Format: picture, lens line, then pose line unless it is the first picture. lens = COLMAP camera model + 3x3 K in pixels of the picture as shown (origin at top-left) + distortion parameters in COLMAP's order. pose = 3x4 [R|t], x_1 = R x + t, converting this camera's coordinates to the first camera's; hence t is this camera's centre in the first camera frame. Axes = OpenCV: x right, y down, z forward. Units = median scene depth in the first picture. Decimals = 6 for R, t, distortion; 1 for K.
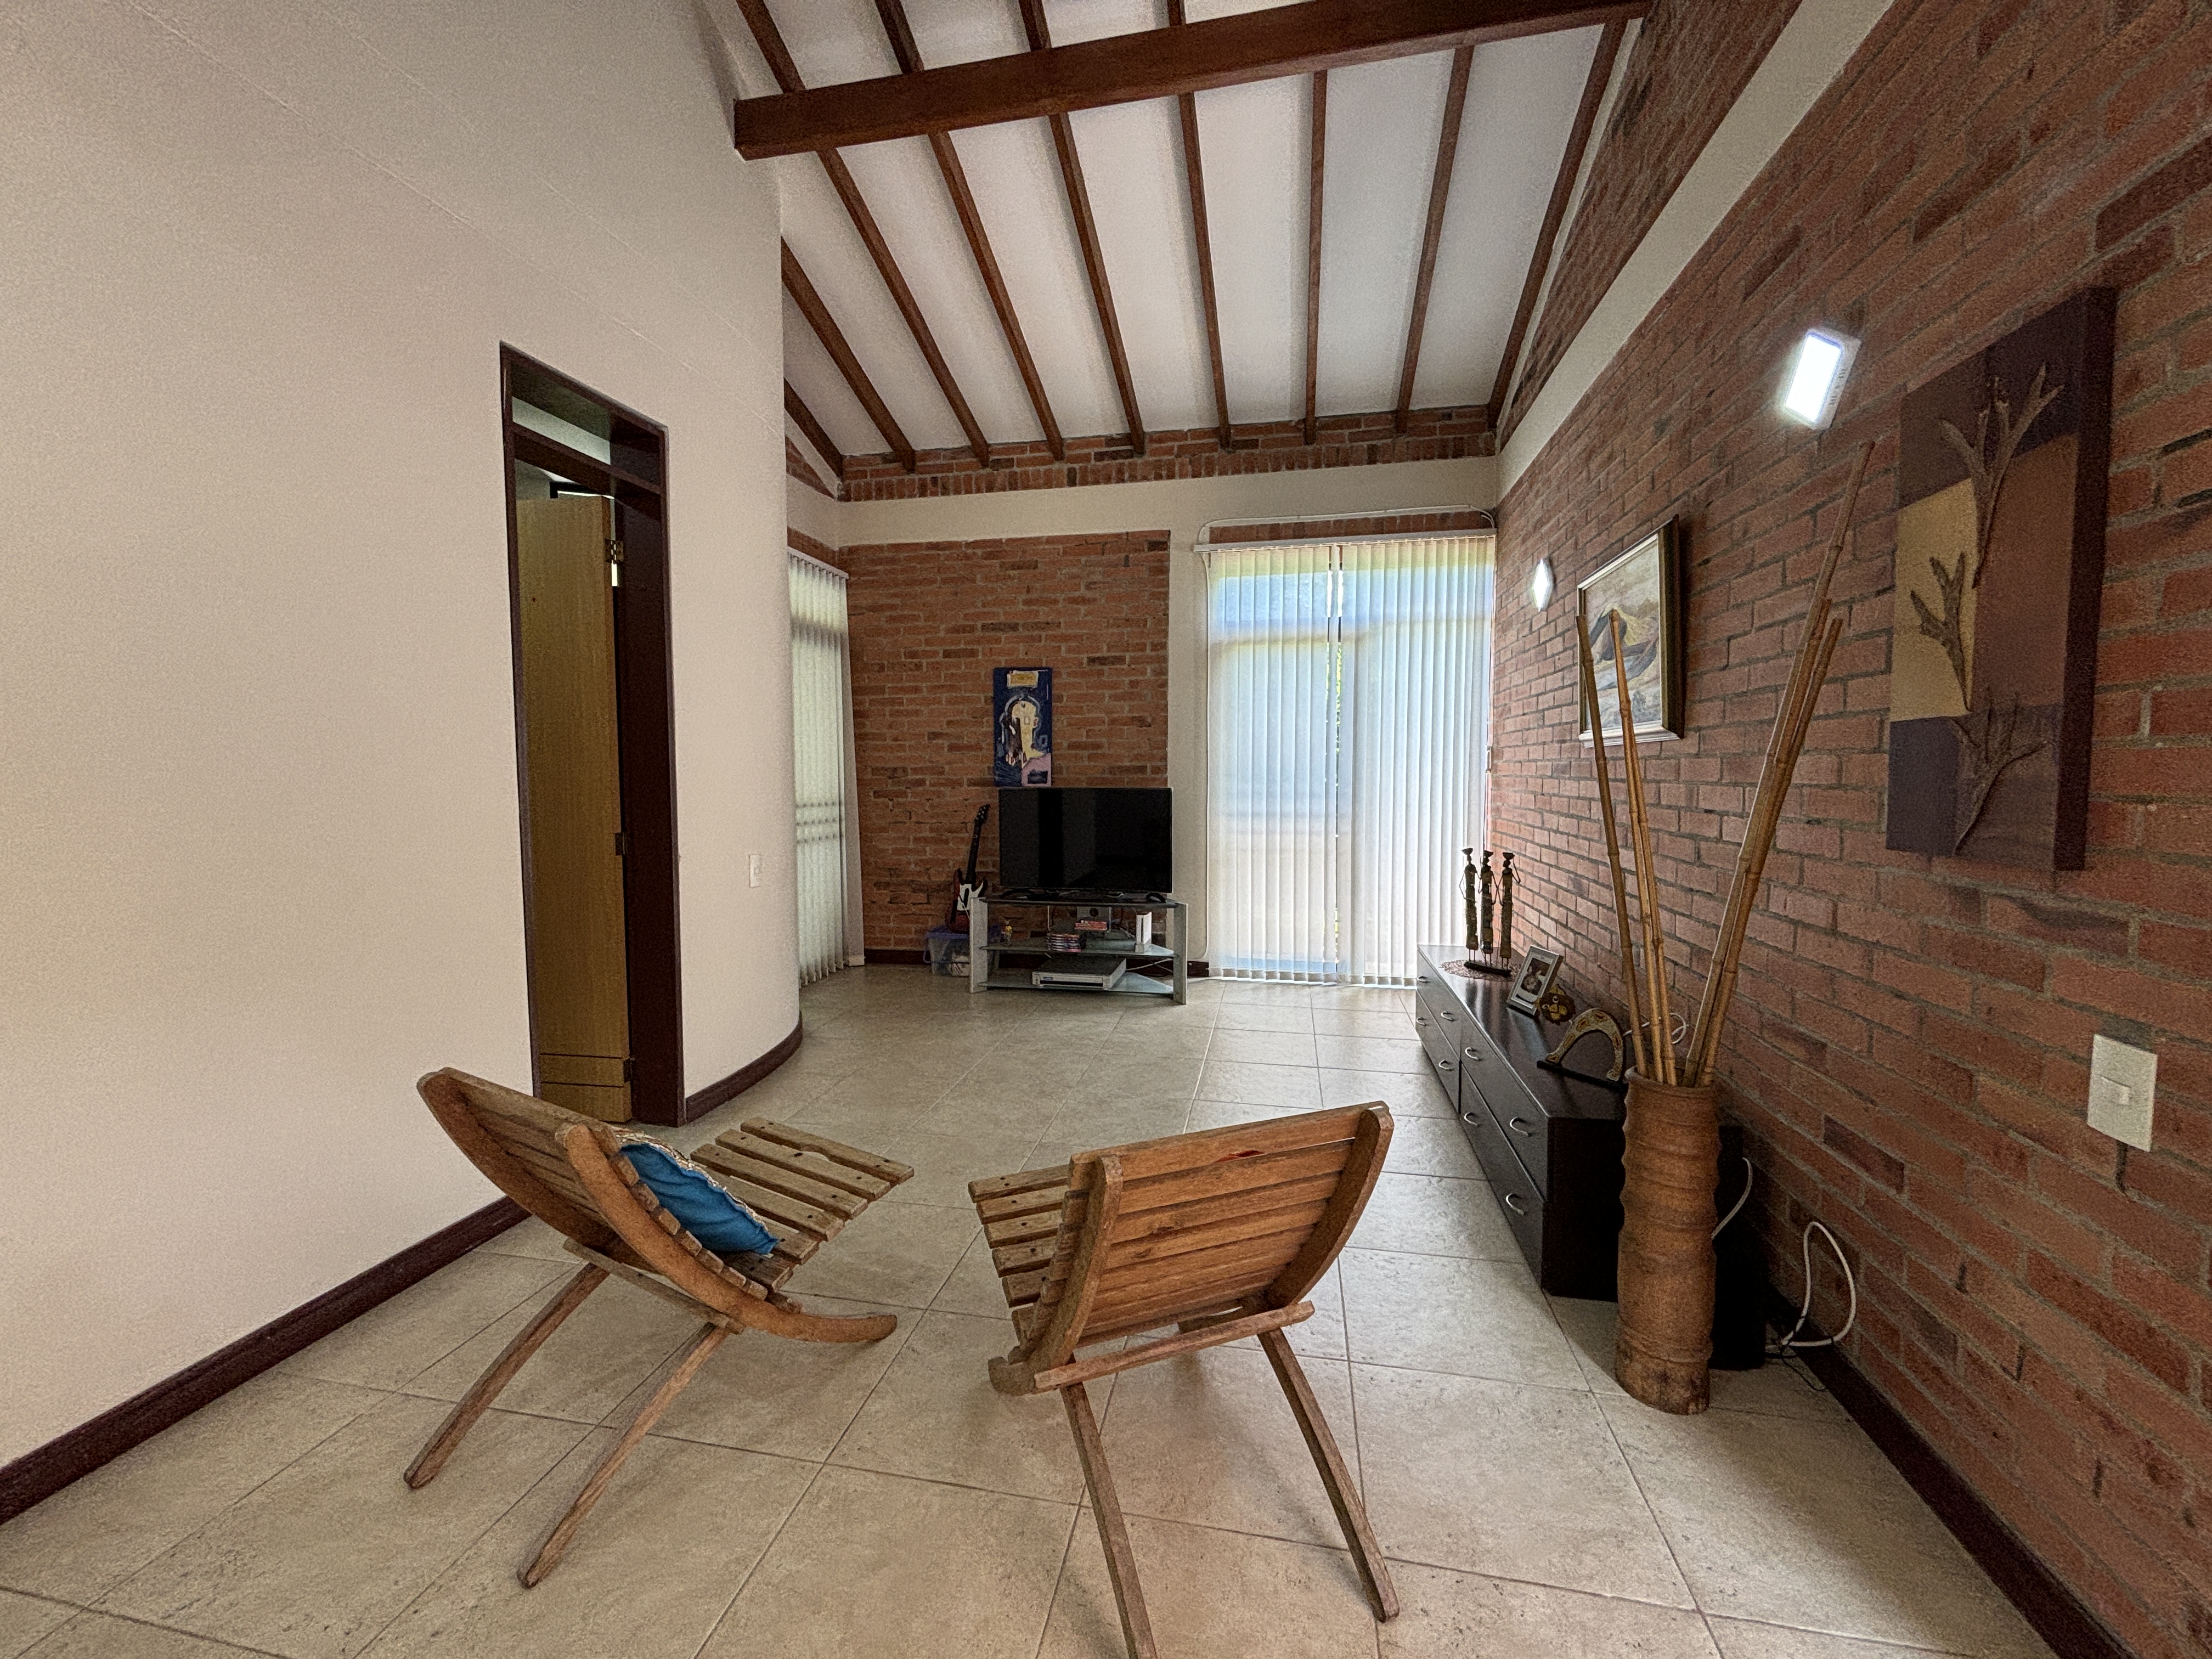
lens RADIAL K [[895.1, 0, 1108.6], [0, 895.1, 824.6], [0, 0, 1]] dist [-0.000321, -0.000141]
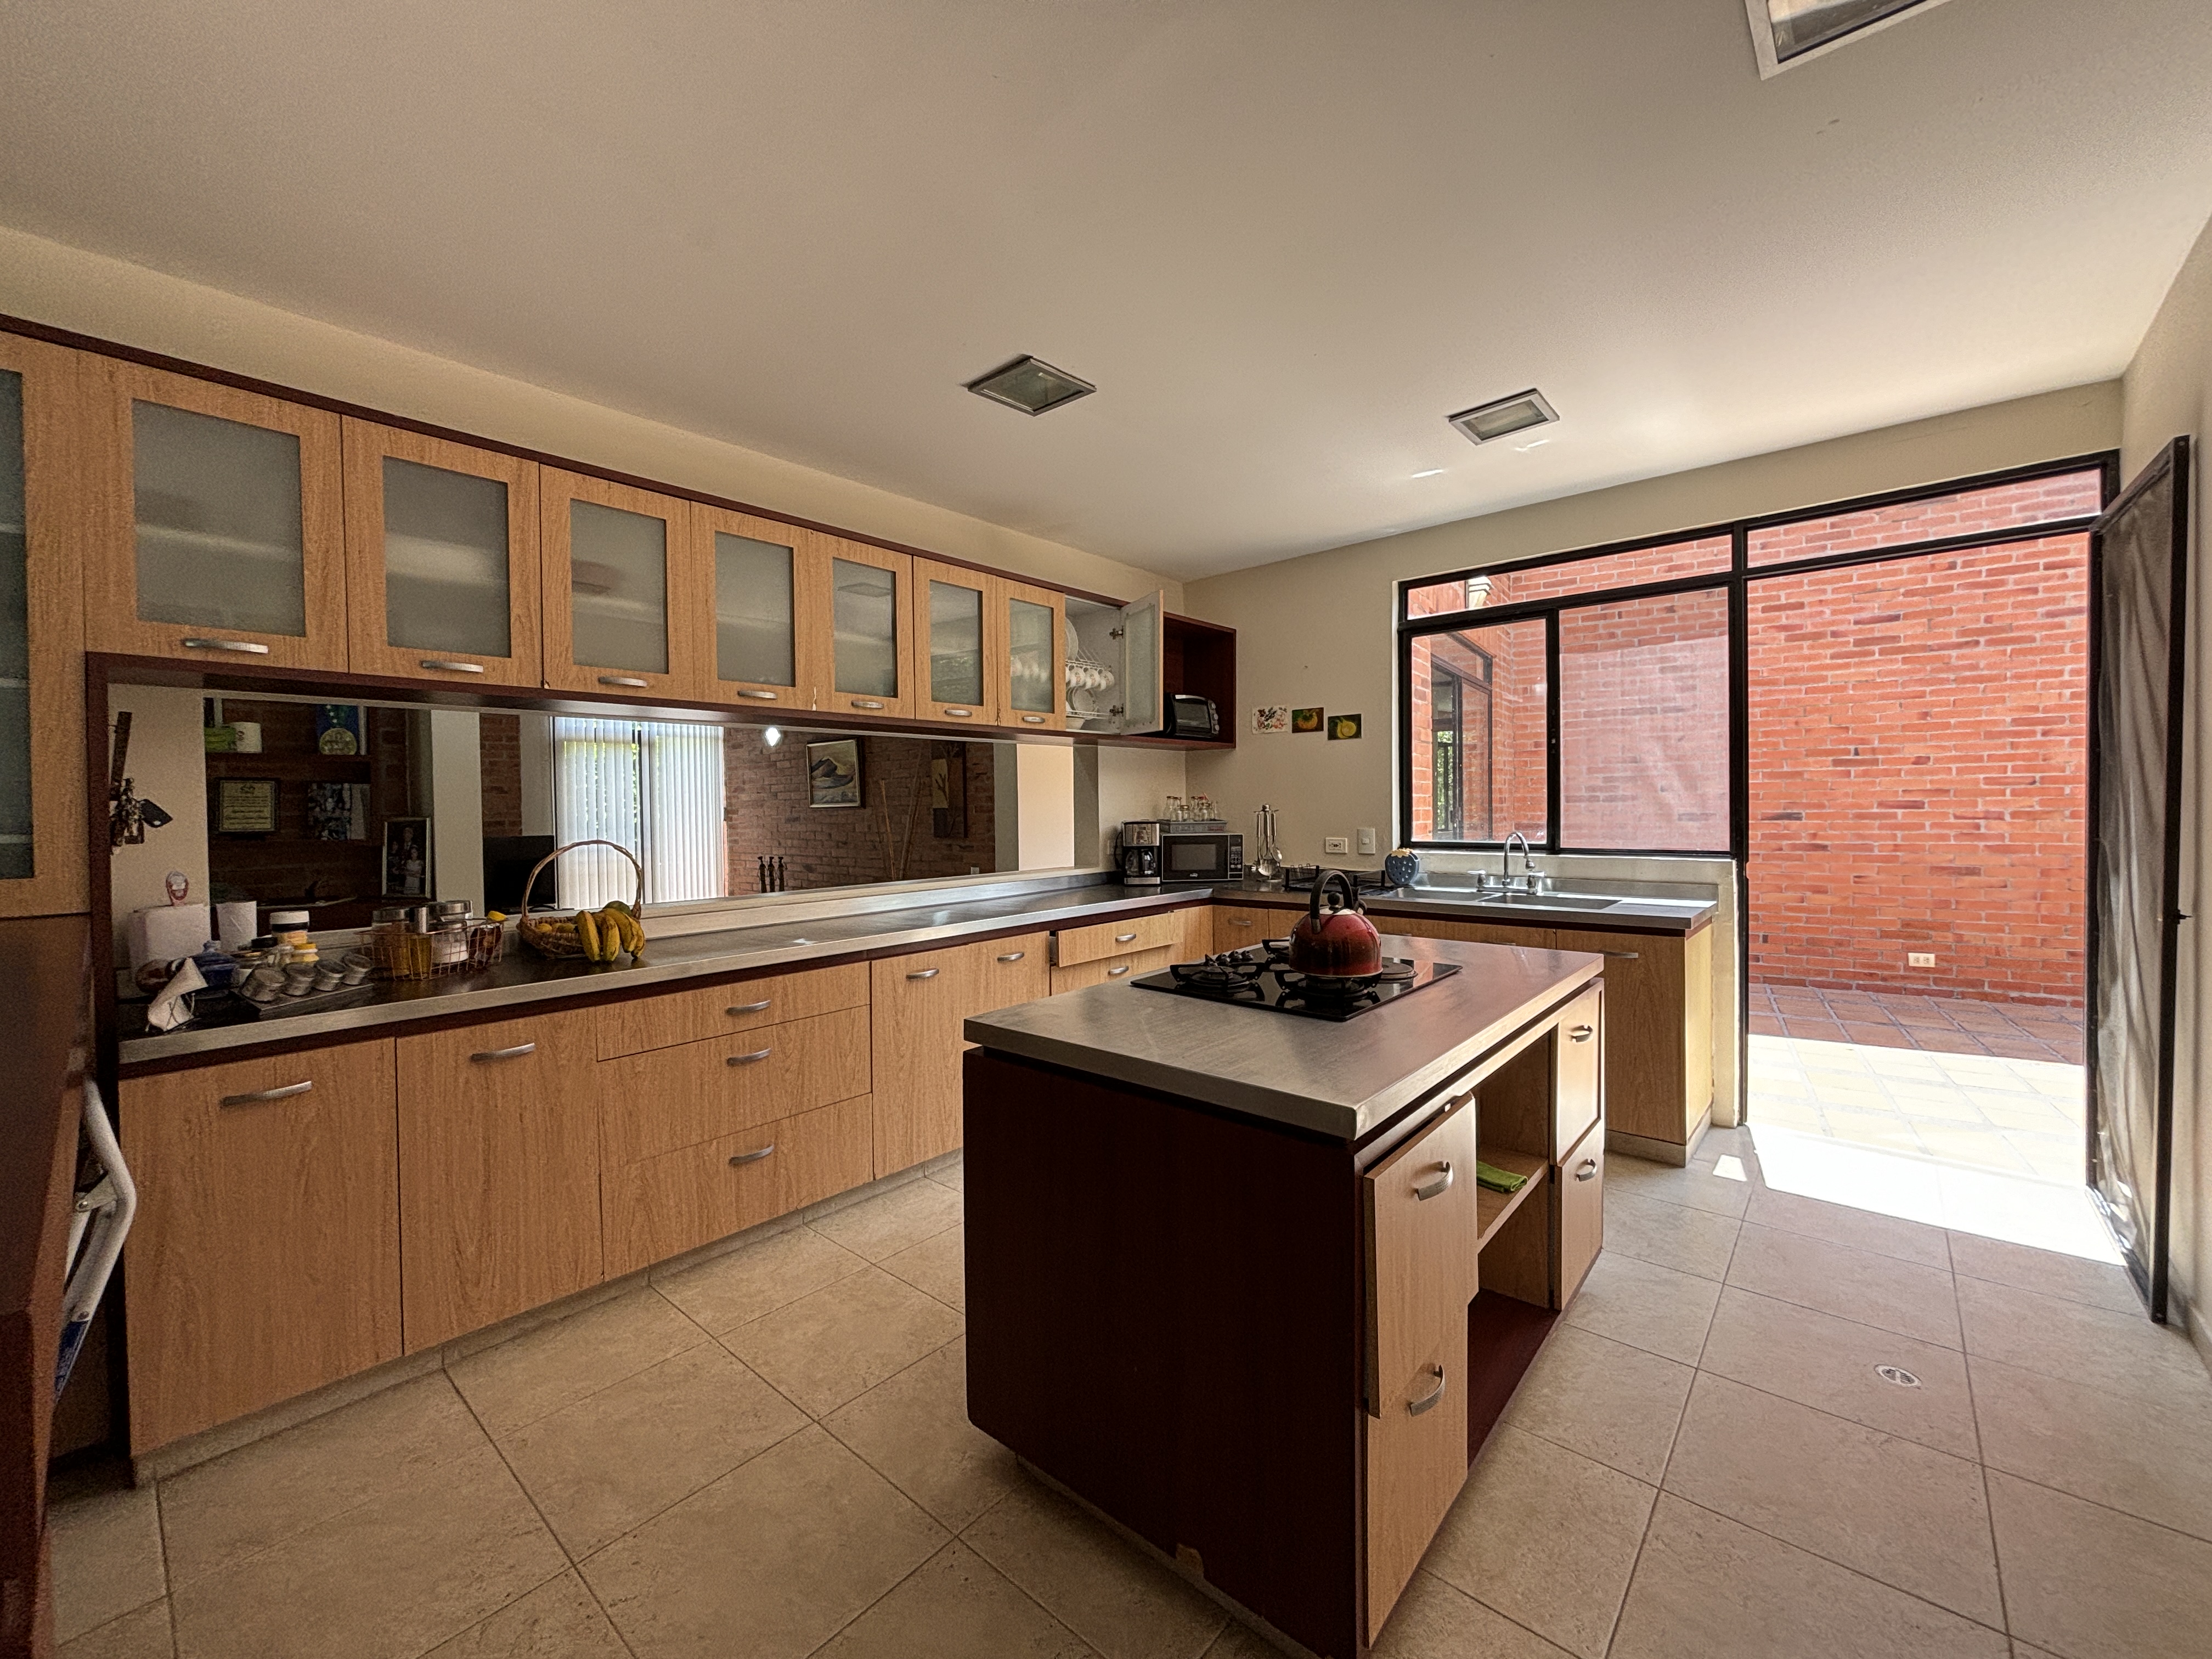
lens RADIAL K [[895.1, 0, 1108.6], [0, 895.1, 824.6], [0, 0, 1]] dist [-0.000321, -0.000141]
pose [[0.495352, -0.018158, 0.868502, -1.506350], [0.064129, 0.997818, -0.015714, 0.053400], [-0.866322, 0.063480, 0.495436, -1.146106]]
